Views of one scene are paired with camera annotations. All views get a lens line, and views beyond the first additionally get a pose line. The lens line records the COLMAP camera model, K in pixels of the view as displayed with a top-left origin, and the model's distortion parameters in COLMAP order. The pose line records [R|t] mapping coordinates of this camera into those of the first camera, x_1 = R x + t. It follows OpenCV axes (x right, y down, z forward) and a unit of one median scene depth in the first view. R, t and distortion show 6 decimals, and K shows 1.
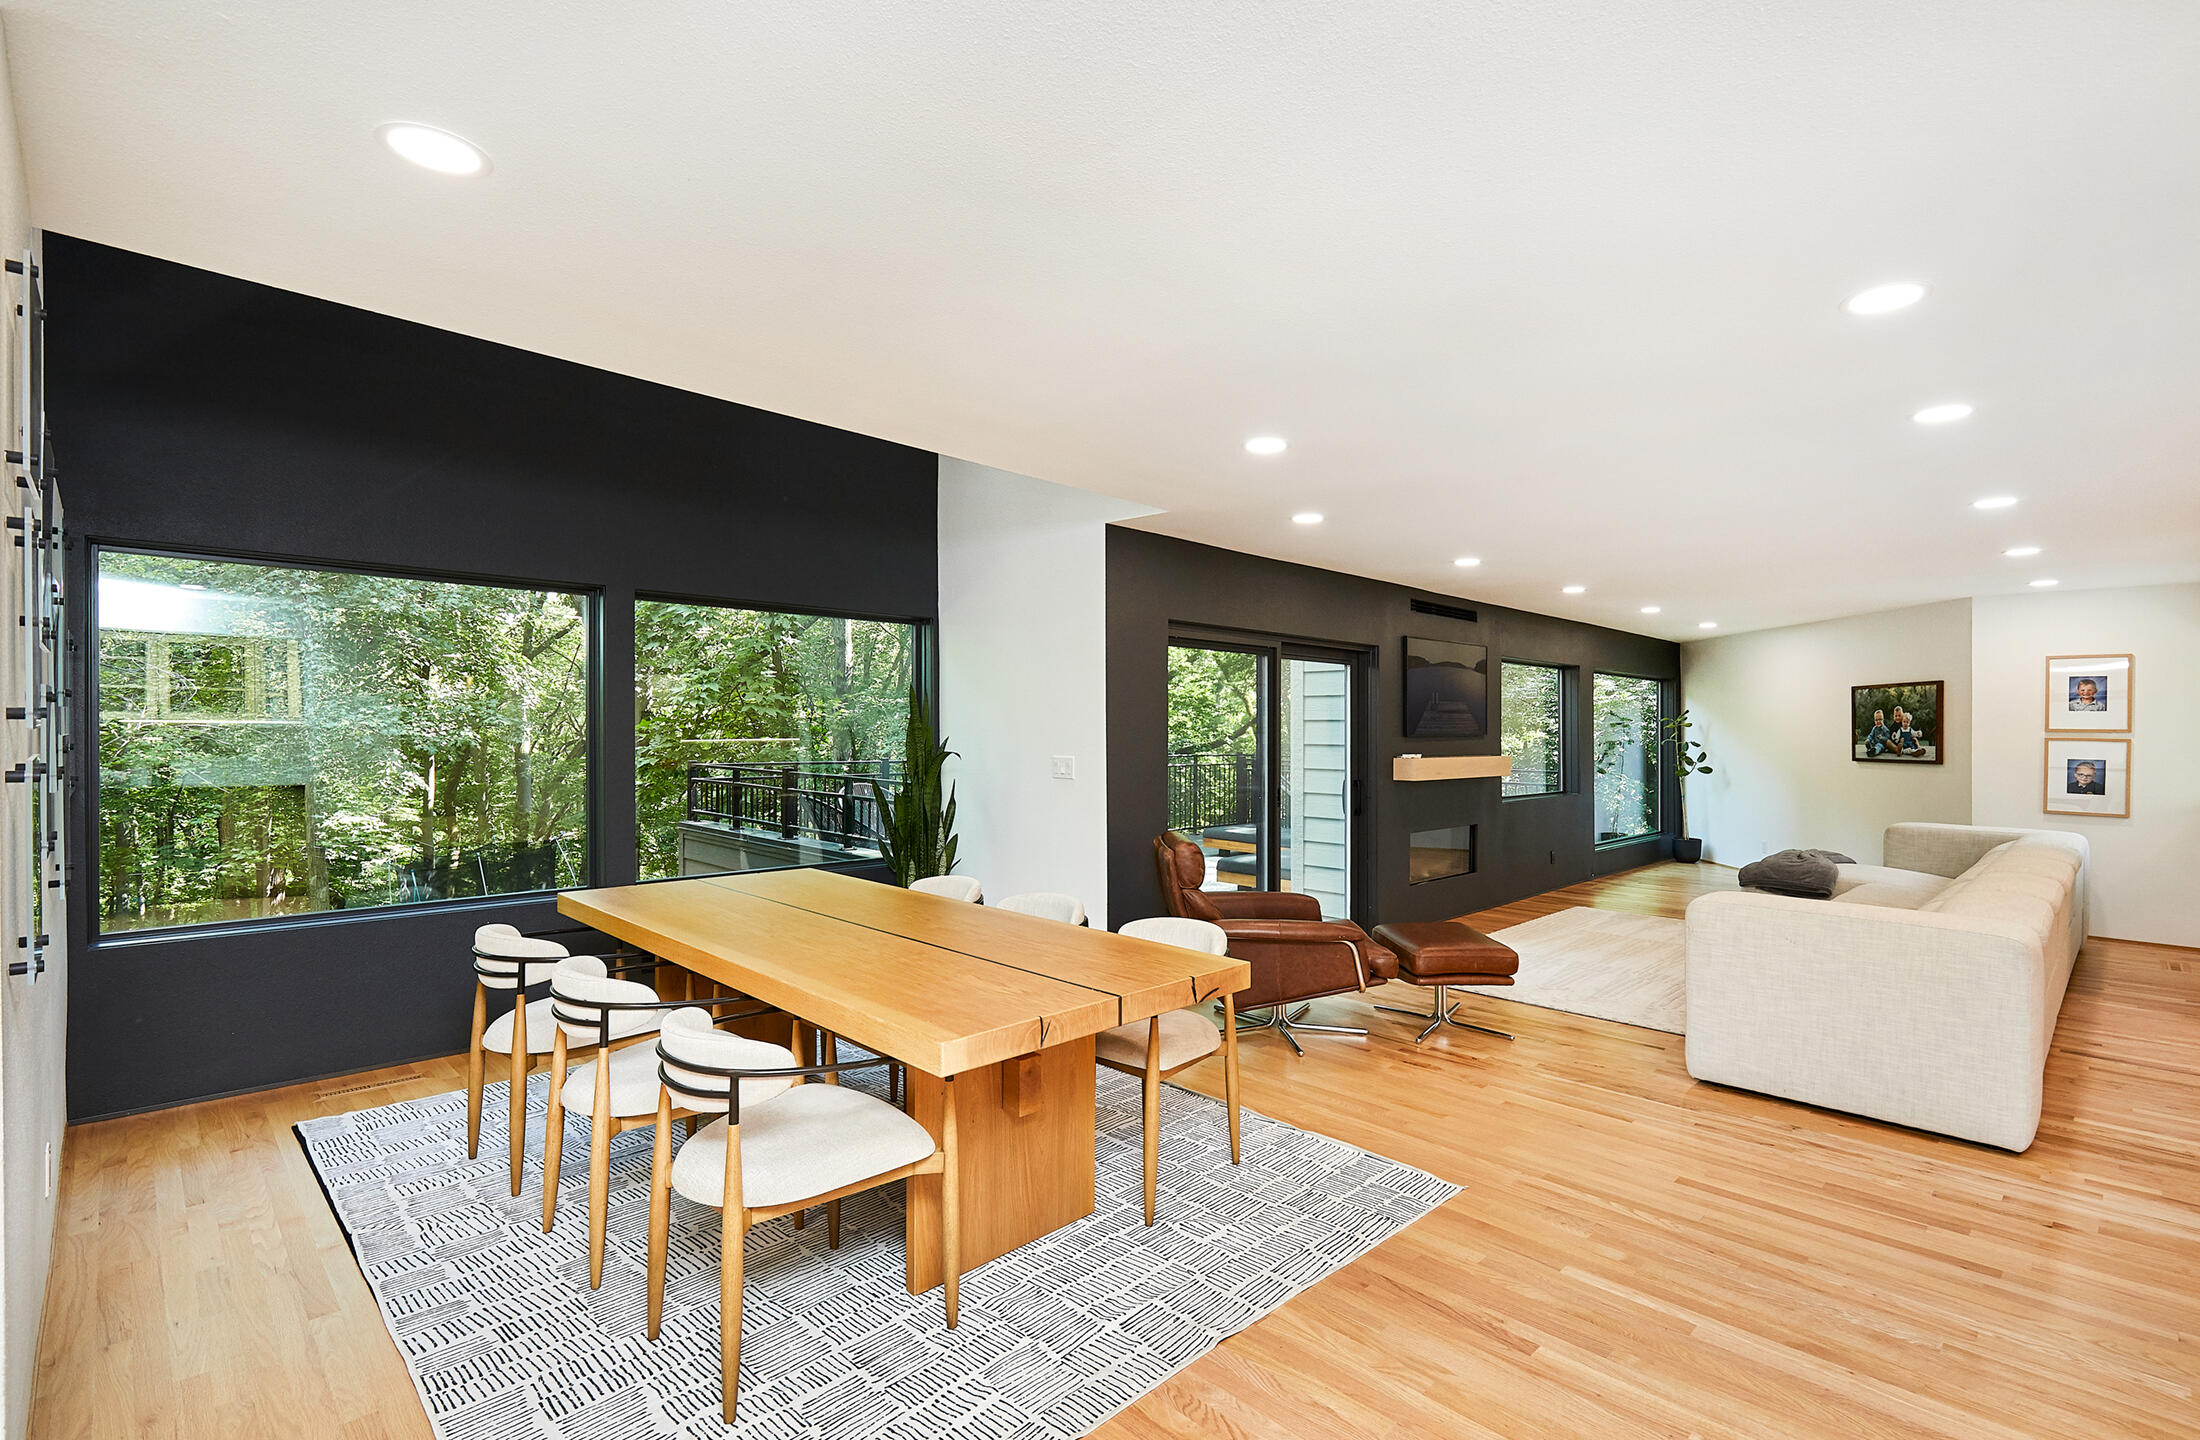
lens RADIAL K [[980.4, 0, 1102.3], [0, 980.4, 722.3], [0, 0, 1]] dist [0.001031, -0.000175]
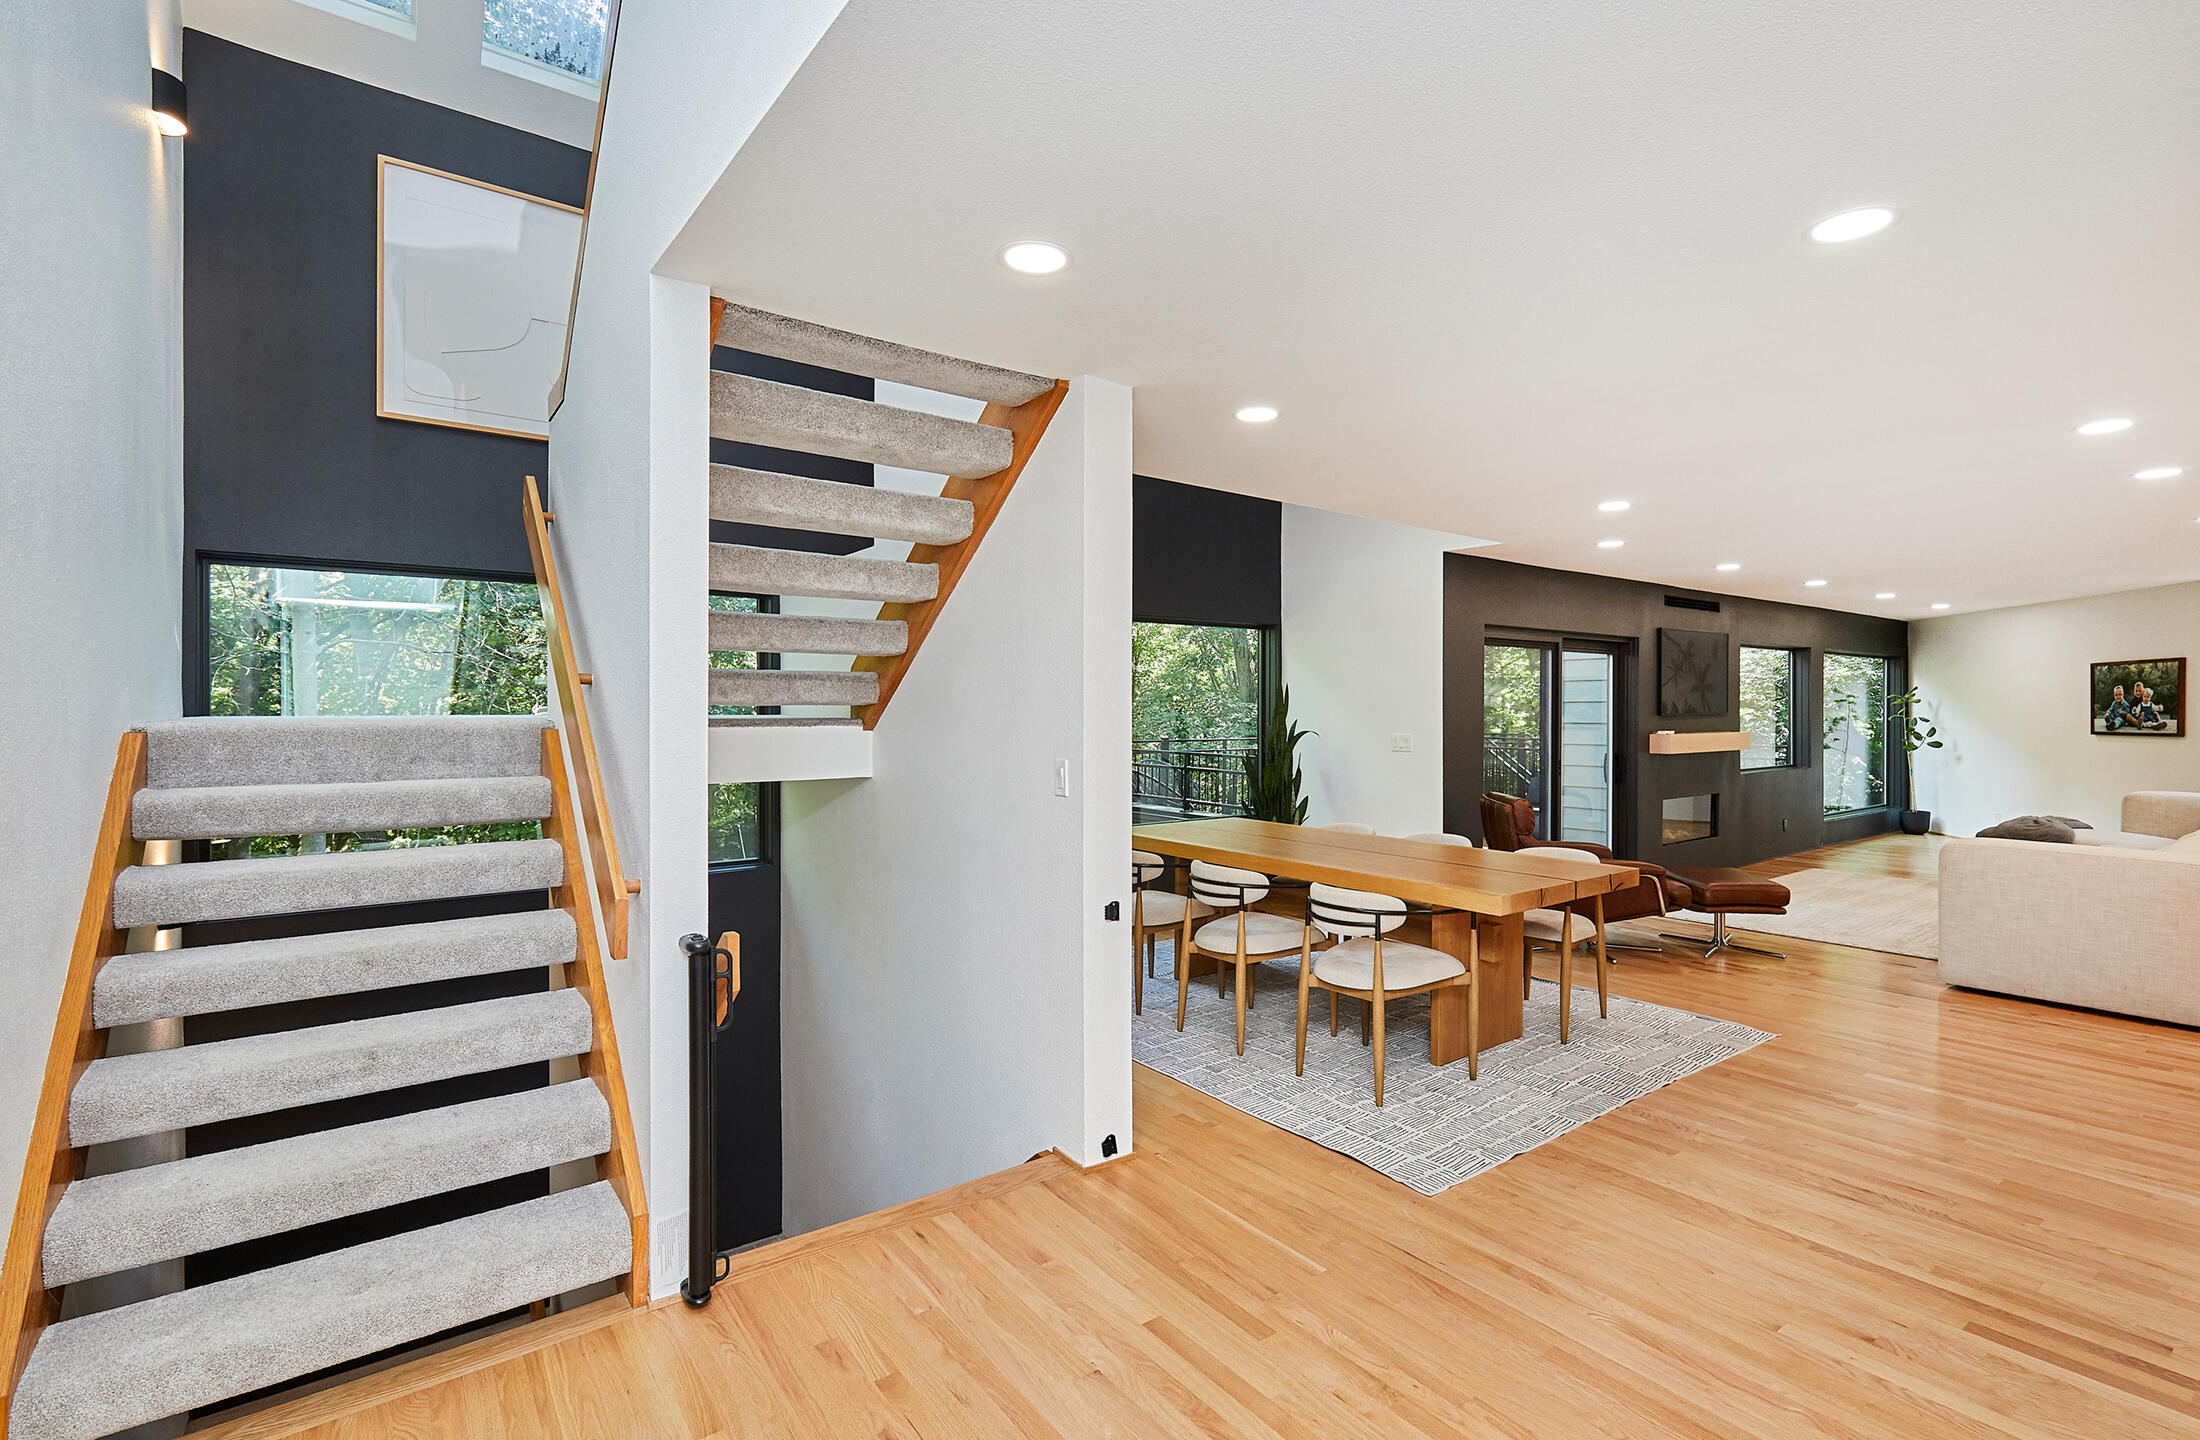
lens RADIAL K [[980.4, 0, 1144.6], [0, 980.4, 720.8], [0, 0, 1]] dist [0.001031, -0.000175]
pose [[0.993027, -0.008607, -0.117572, -0.154090], [0.010800, 0.999779, 0.018035, -0.006497], [0.117391, -0.019179, 0.992901, -0.211269]]
